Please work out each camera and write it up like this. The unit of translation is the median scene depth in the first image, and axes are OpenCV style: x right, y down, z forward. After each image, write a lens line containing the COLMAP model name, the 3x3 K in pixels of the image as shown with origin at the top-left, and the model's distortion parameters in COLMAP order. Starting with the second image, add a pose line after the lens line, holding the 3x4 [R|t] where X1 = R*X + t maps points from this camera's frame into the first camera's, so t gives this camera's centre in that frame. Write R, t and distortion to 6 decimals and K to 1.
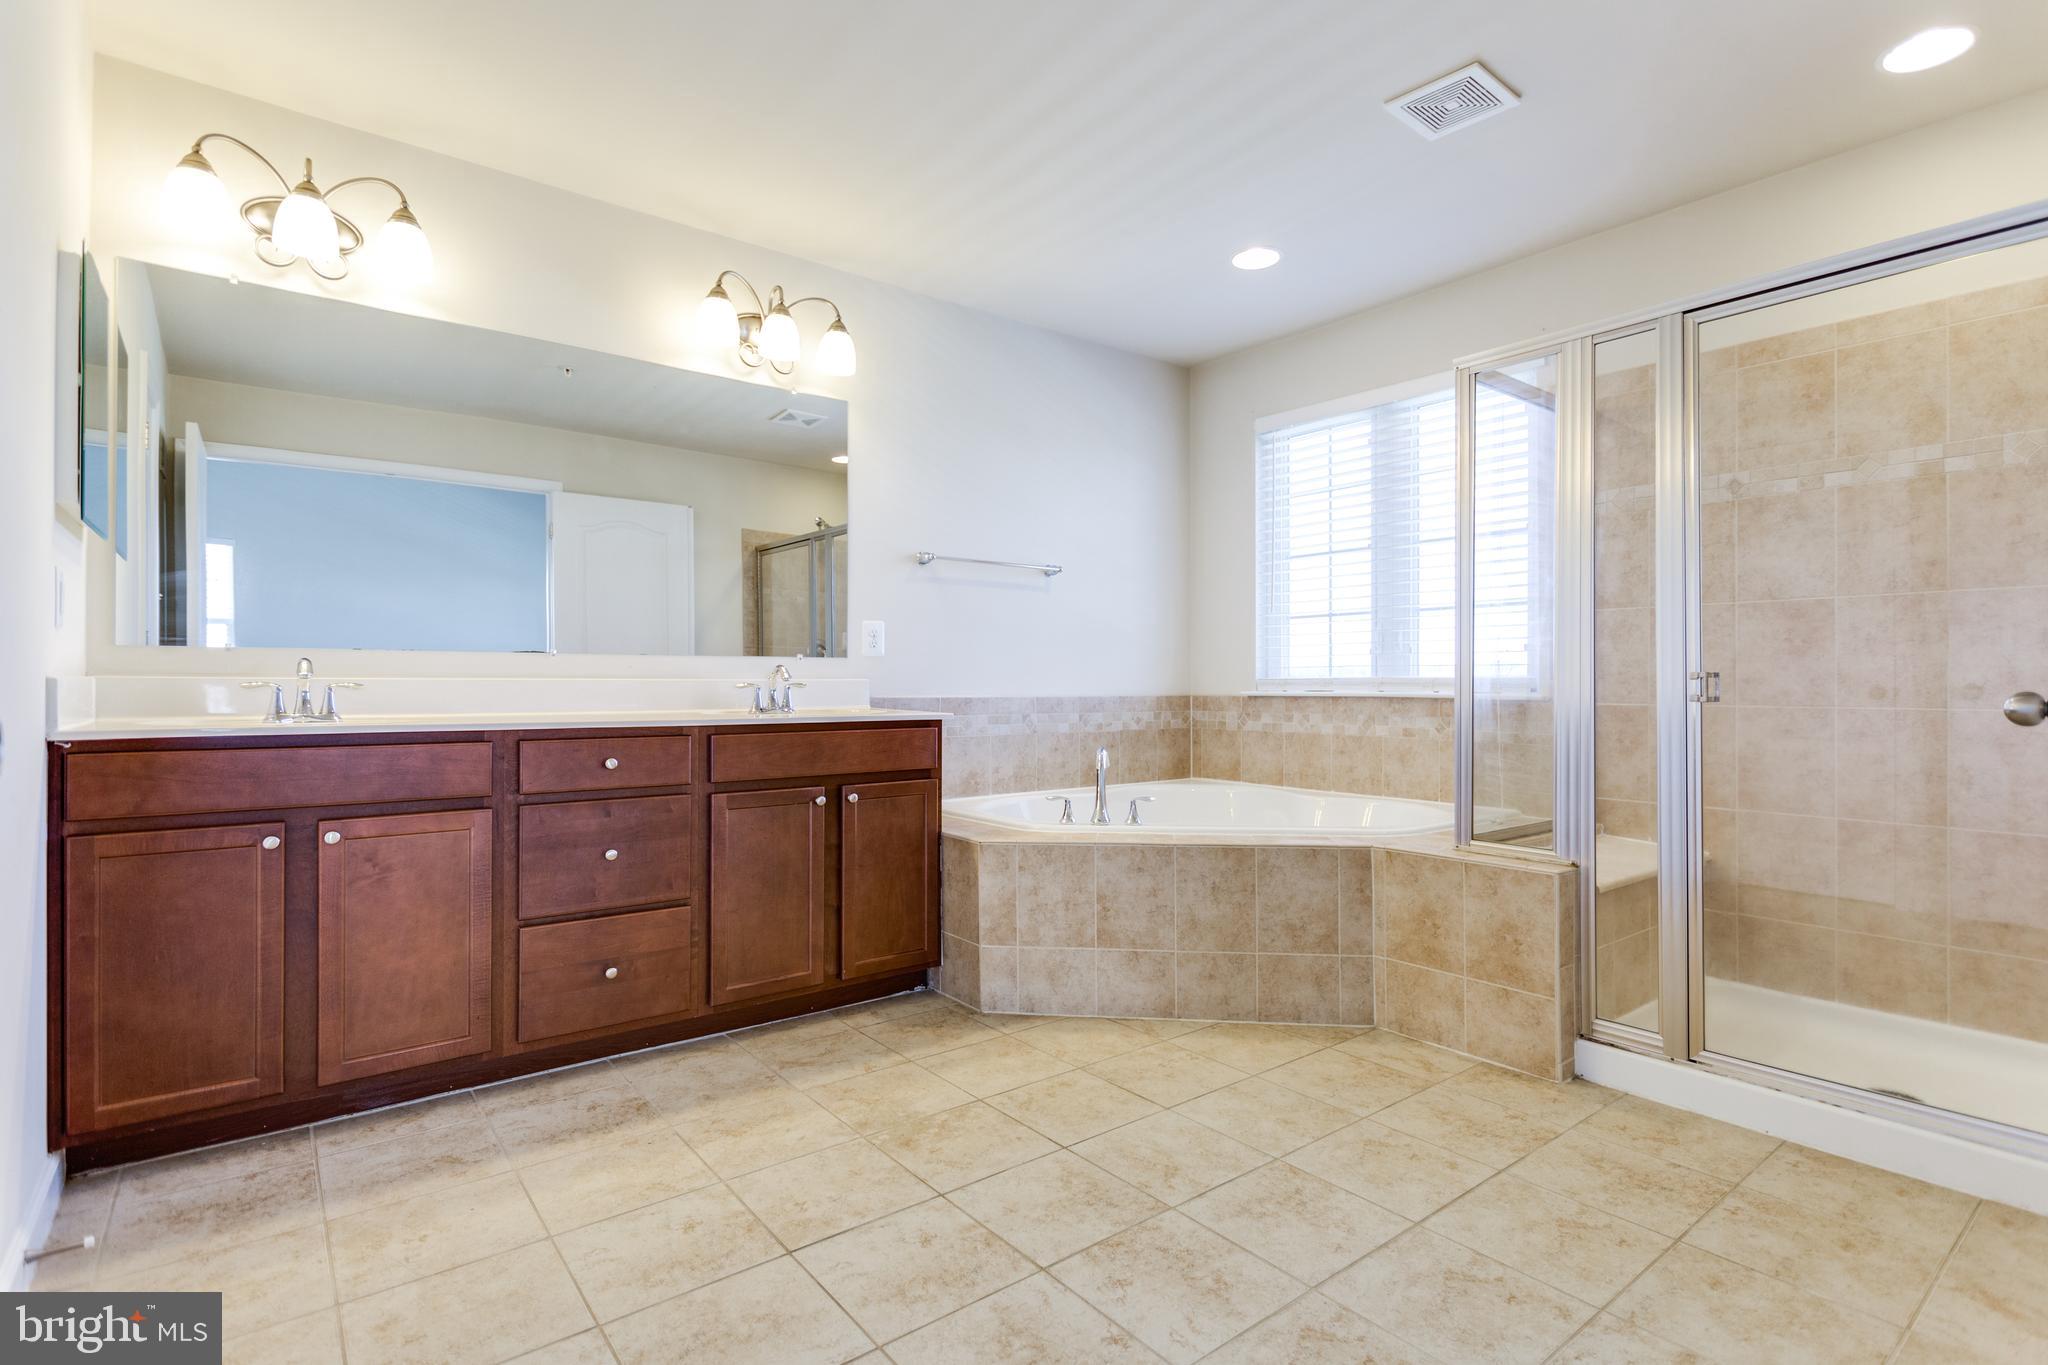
lens RADIAL K [[996.9, 0, 1054.1], [0, 996.9, 680.9], [0, 0, 1]] dist [0.004312, -0.003372]
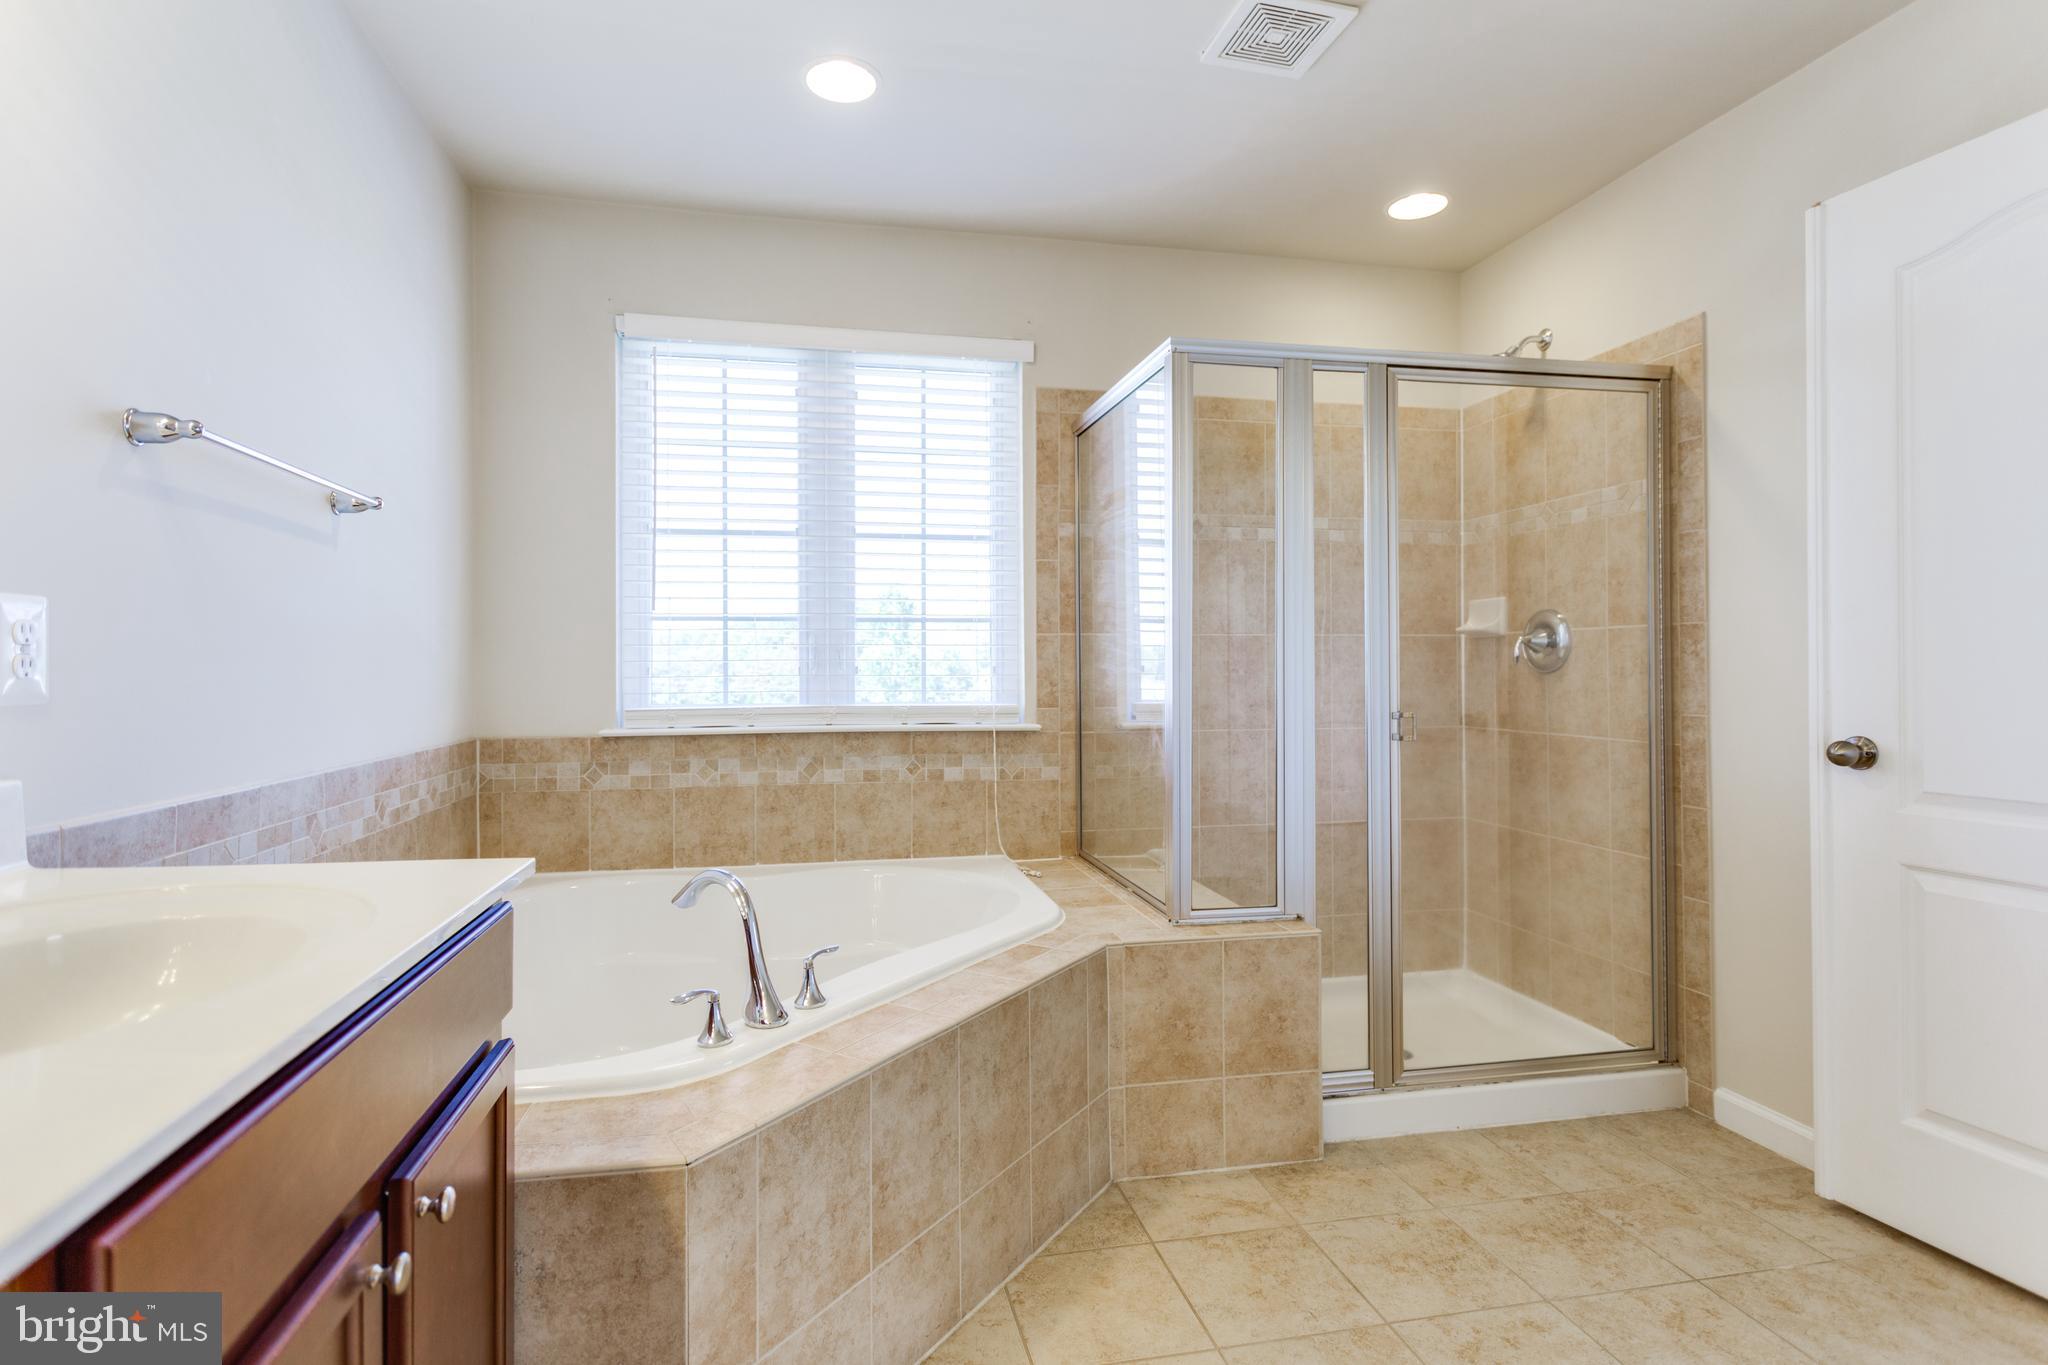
lens RADIAL K [[996.9, 0, 1010.9], [0, 996.9, 672.8], [0, 0, 1]] dist [0.004312, -0.003372]
pose [[0.477353, -0.003303, 0.878706, -0.377812], [0.000686, 0.999994, 0.003386, -0.043284], [-0.878711, -0.001014, 0.477352, 0.694908]]
